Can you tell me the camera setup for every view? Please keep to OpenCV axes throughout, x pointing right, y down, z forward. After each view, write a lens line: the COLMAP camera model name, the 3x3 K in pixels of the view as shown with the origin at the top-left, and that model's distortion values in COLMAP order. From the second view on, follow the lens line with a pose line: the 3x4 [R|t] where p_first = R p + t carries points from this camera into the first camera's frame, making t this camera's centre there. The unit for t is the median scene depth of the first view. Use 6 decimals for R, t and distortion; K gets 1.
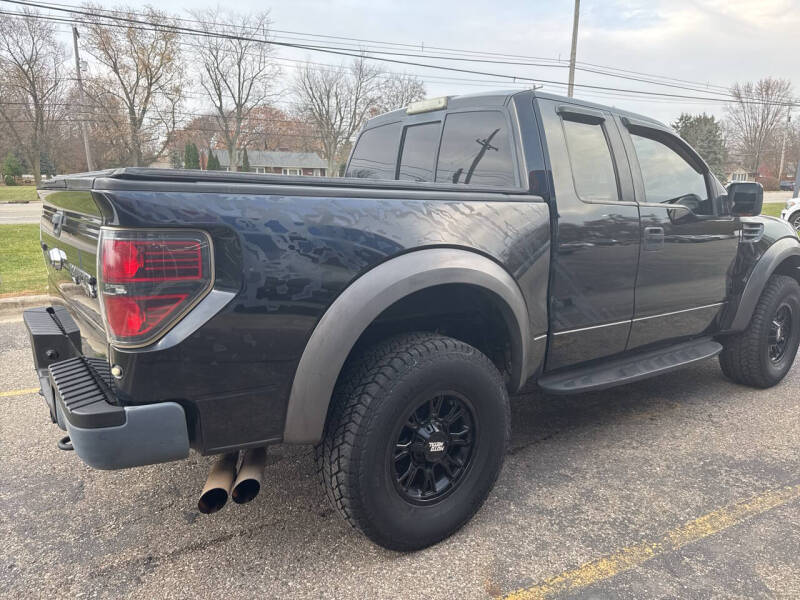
lens RADIAL K [[582.7, 0, 398.6], [0, 582.7, 305.4], [0, 0, 1]] dist [0.058394, -0.073935]
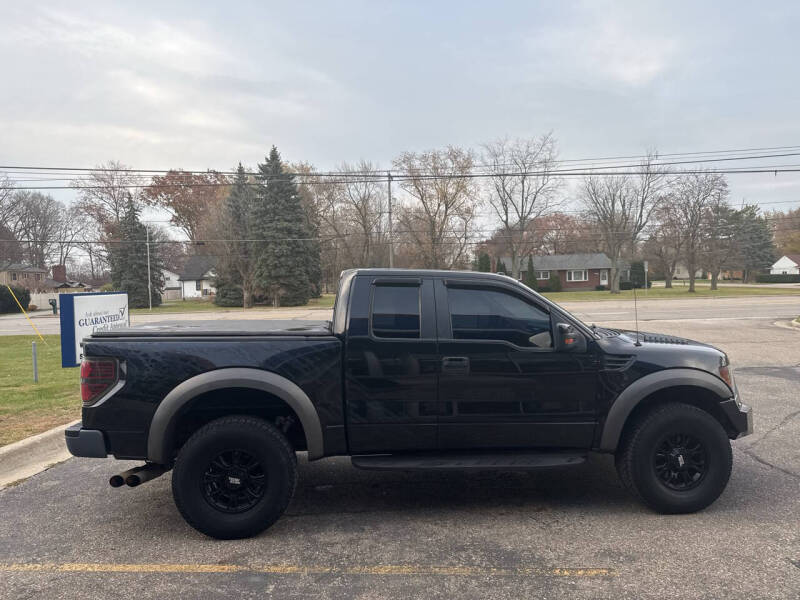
lens RADIAL K [[594.1, 0, 395.5], [0, 594.1, 300.9], [0, 0, 1]] dist [0.038545, -0.082474]
pose [[0.848588, -0.012263, -0.528913, 0.122984], [-0.077581, 0.986039, -0.147334, -0.005622], [0.523336, 0.166059, 0.835789, -0.029234]]
